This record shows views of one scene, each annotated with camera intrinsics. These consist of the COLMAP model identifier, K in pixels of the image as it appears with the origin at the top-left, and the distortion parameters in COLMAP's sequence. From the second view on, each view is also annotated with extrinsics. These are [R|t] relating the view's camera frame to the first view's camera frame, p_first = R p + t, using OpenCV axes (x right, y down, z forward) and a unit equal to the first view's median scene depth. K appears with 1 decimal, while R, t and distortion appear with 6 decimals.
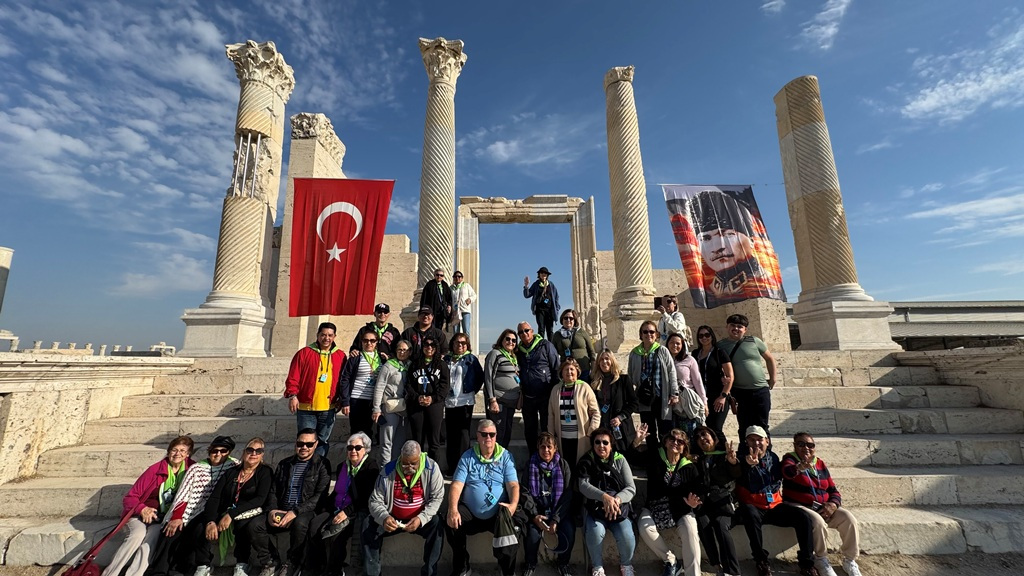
lens RADIAL K [[393.9, 0, 516.3], [0, 393.9, 284.2], [0, 0, 1]] dist [-0.000437, 0.000171]
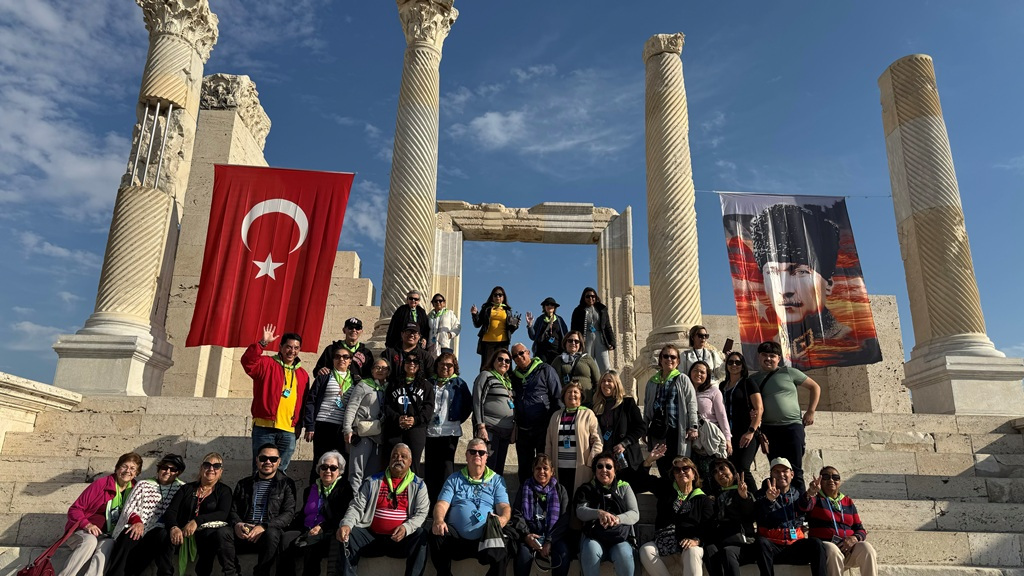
lens RADIAL K [[739.2, 0, 512.0], [0, 739.2, 288.0], [0, 0, 1]] dist [0.027694, -0.006532]
pose [[0.999321, 0.036616, -0.004032, -0.000682], [-0.036838, 0.993128, -0.111081, 0.100128], [-0.000063, 0.111154, 0.993803, -0.380467]]
